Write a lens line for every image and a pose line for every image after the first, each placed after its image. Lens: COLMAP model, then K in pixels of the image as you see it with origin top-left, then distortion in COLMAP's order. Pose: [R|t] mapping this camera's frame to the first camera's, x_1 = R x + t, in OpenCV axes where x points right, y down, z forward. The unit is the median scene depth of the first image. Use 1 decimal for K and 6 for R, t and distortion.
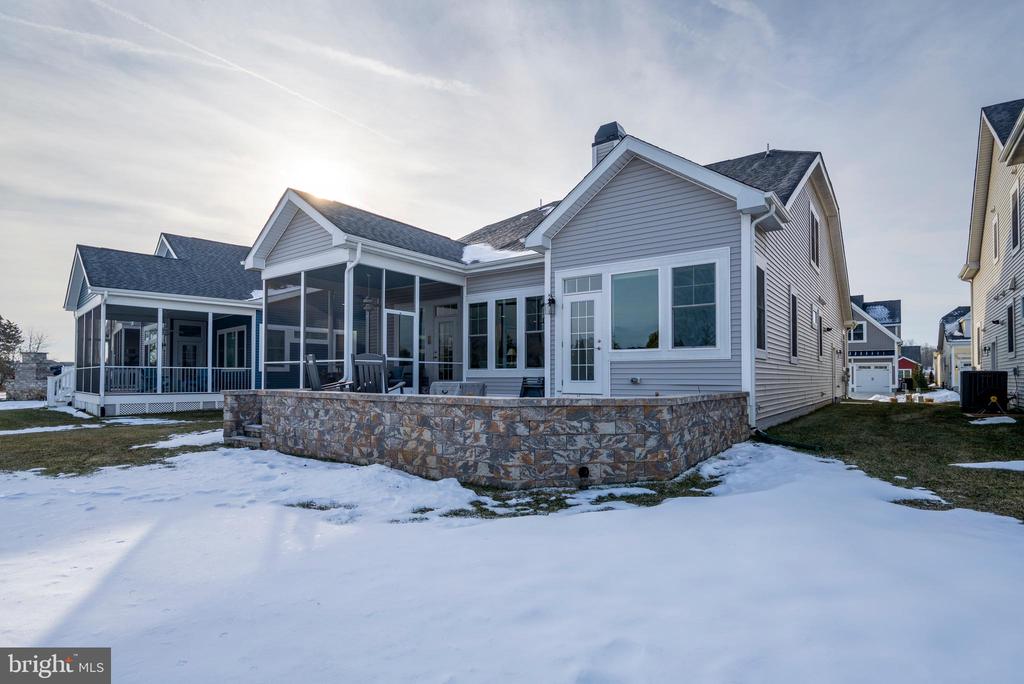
lens RADIAL K [[517.7, 0, 540.9], [0, 517.7, 369.3], [0, 0, 1]] dist [-0.012418, -0.000665]
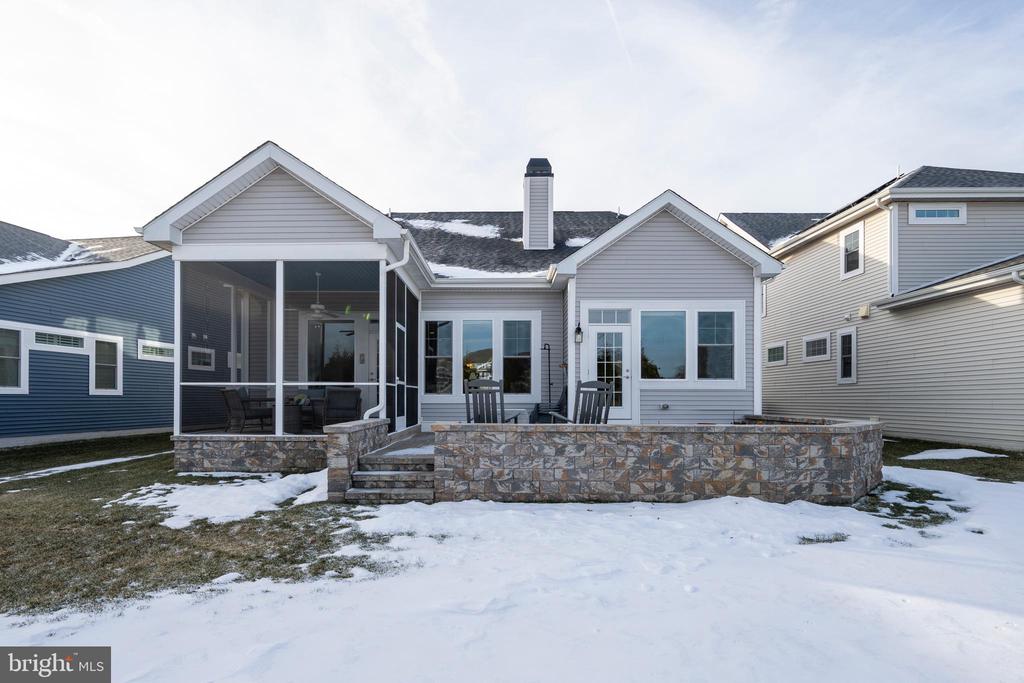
lens RADIAL K [[516.8, 0, 496.0], [0, 516.8, 394.9], [0, 0, 1]] dist [0.000991, -0.001073]
pose [[0.826622, 0.003359, 0.562747, -0.851900], [-0.008970, 0.999934, 0.007208, -0.009615], [-0.562686, -0.011006, 0.826598, 0.295533]]
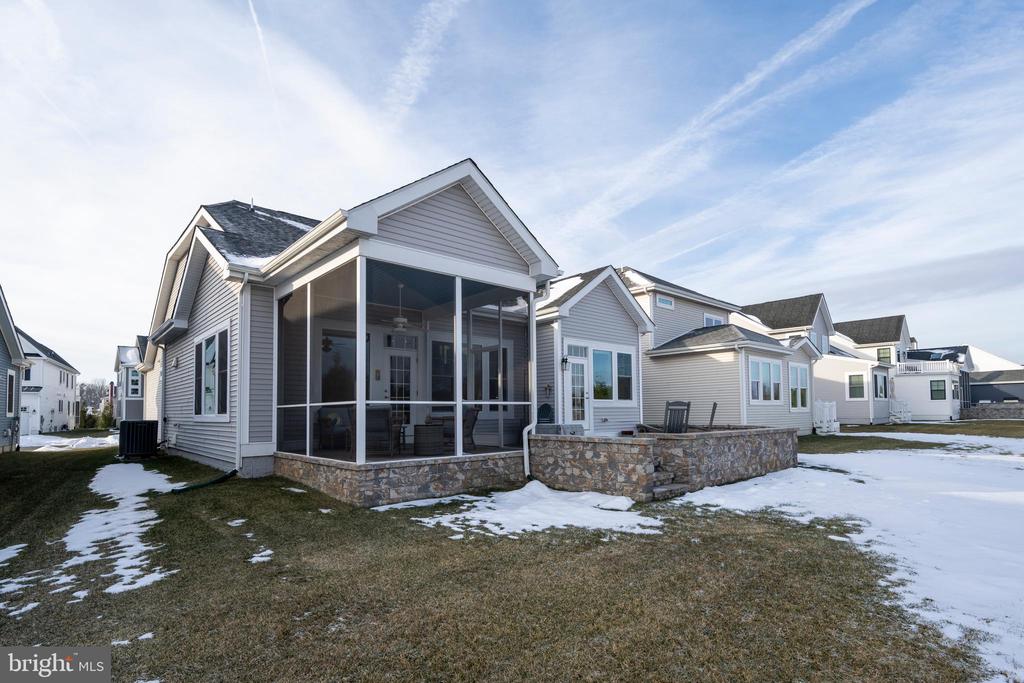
lens RADIAL K [[506.2, 0, 478.7], [0, 506.2, 389.7], [0, 0, 1]] dist [0.001305, -0.000335]
pose [[0.252057, 0.039541, 0.966904, -1.553528], [-0.005398, 0.999207, -0.039455, -0.006961], [-0.967697, 0.004725, 0.252071, 1.090519]]
